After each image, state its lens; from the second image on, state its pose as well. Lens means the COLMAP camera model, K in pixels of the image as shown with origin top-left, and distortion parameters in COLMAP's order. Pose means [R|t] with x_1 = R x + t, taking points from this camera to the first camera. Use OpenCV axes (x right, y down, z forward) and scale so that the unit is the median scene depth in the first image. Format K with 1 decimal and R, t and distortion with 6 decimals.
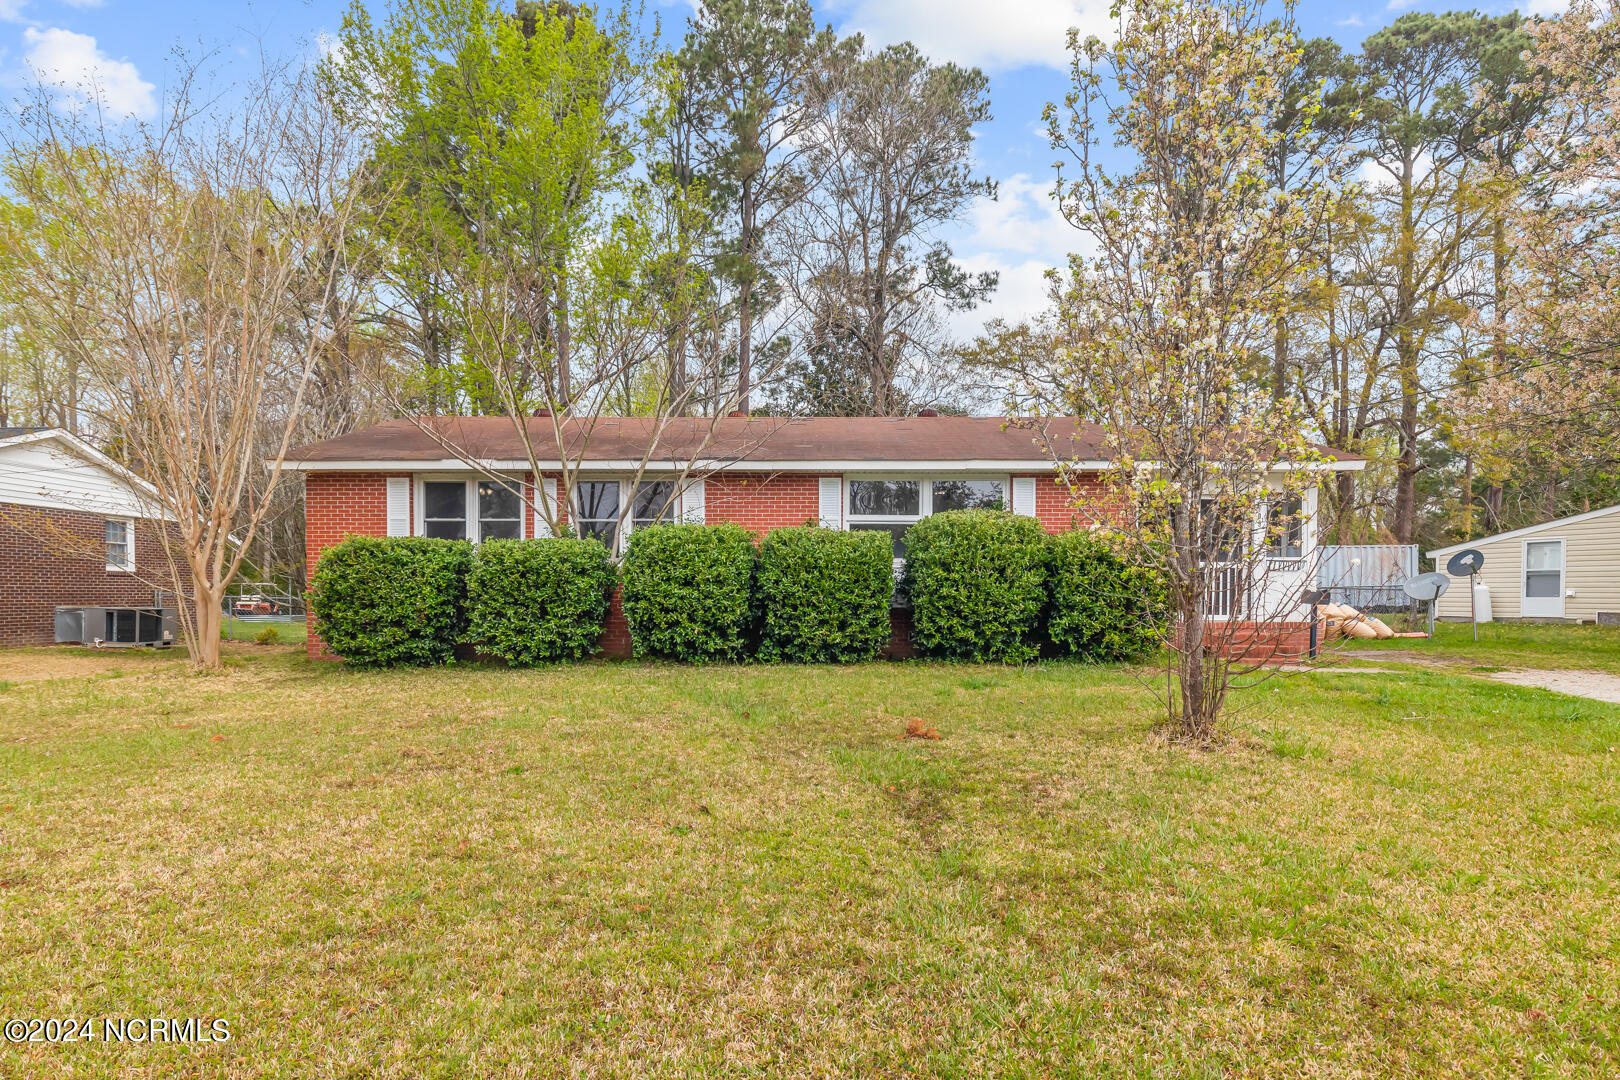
lens RADIAL K [[860.9, 0, 785.4], [0, 860.9, 612.8], [0, 0, 1]] dist [0.003754, 0.002729]
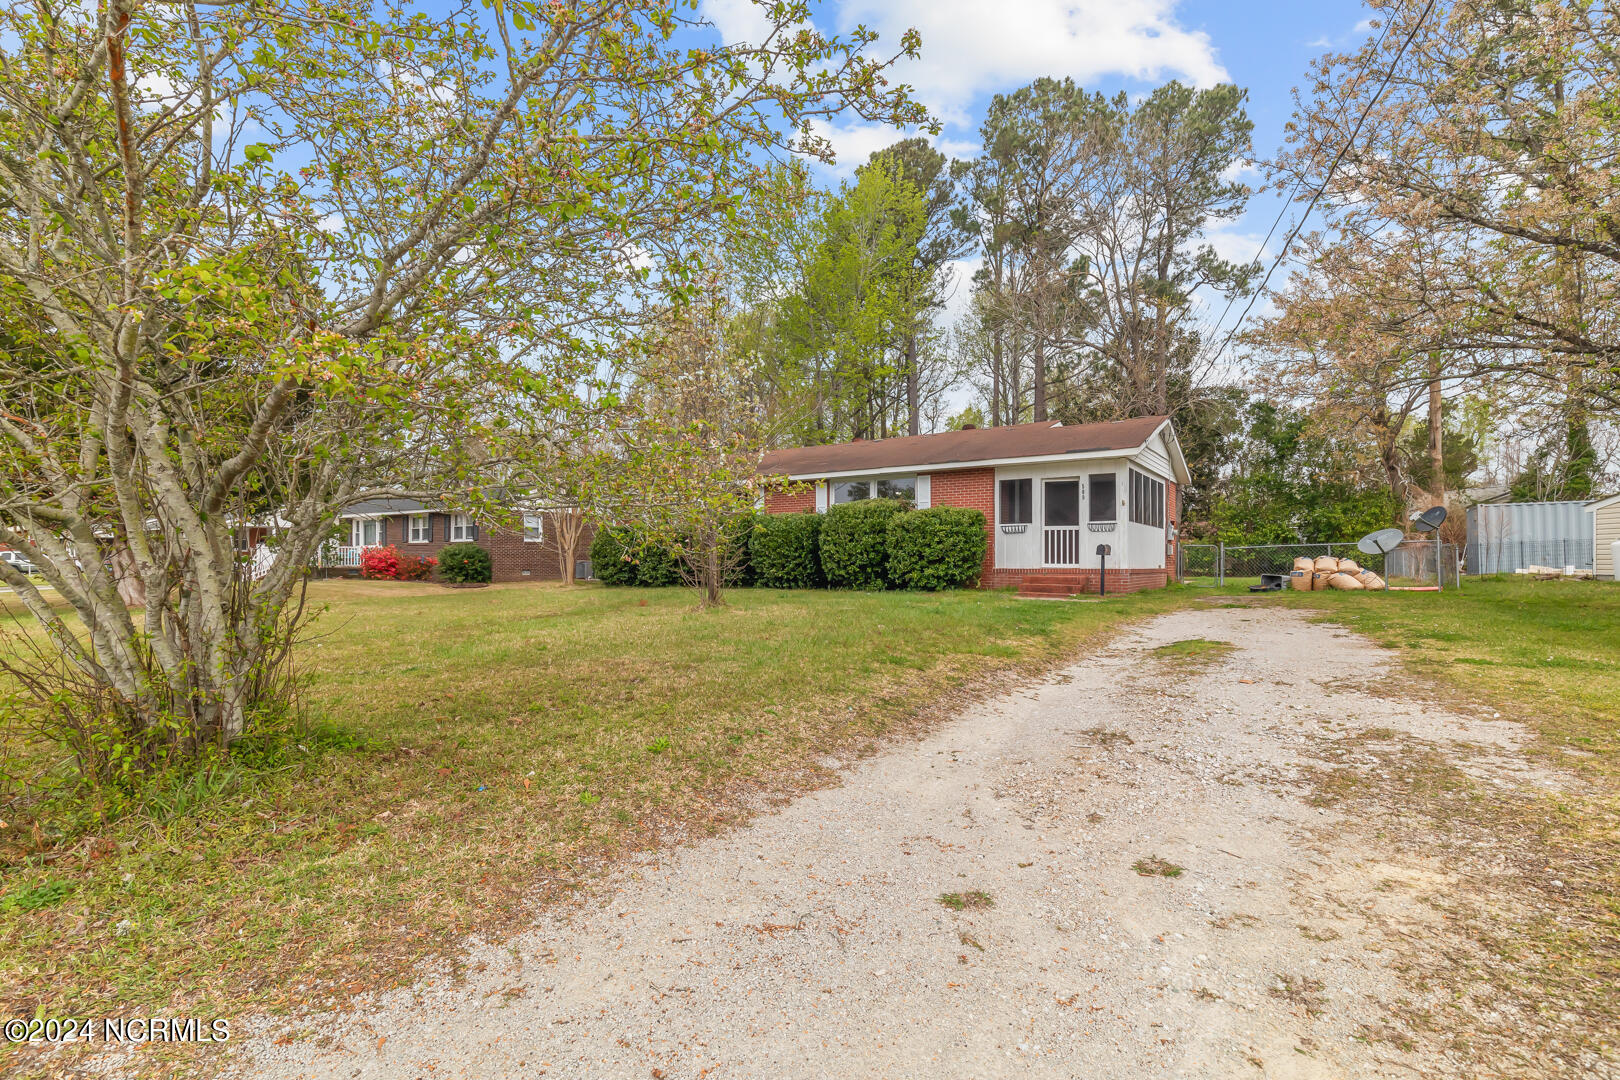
lens RADIAL K [[747.9, 0, 822.9], [0, 747.9, 557.0], [0, 0, 1]] dist [0.006746, 0.001172]
pose [[0.835360, -0.003570, -0.549691, 0.632760], [-0.013494, 0.999544, -0.026999, 0.022239], [0.549537, 0.029971, 0.834932, -0.166278]]
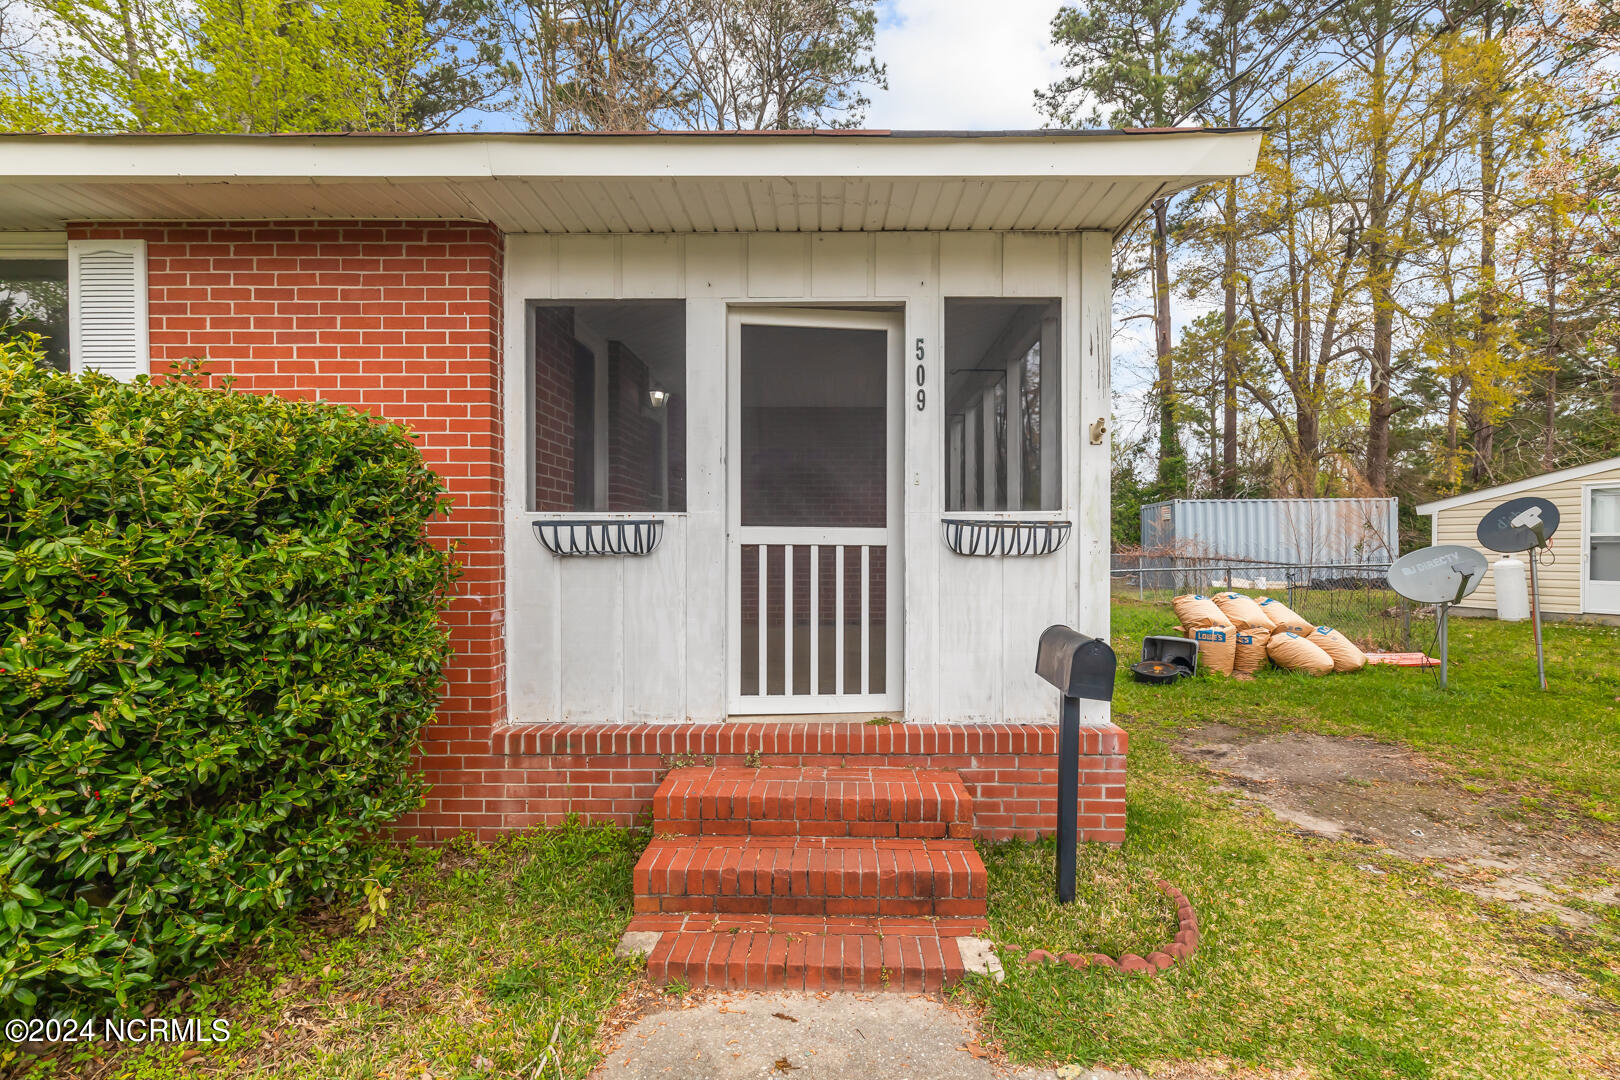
lens RADIAL K [[747.9, 0, 823.3], [0, 747.9, 559.4], [0, 0, 1]] dist [0.006746, 0.001172]
pose [[0.999956, 0.000742, -0.009329, 0.380961], [-0.000795, 0.999984, -0.005656, -0.033841], [0.009325, 0.005663, 0.999940, 0.544106]]
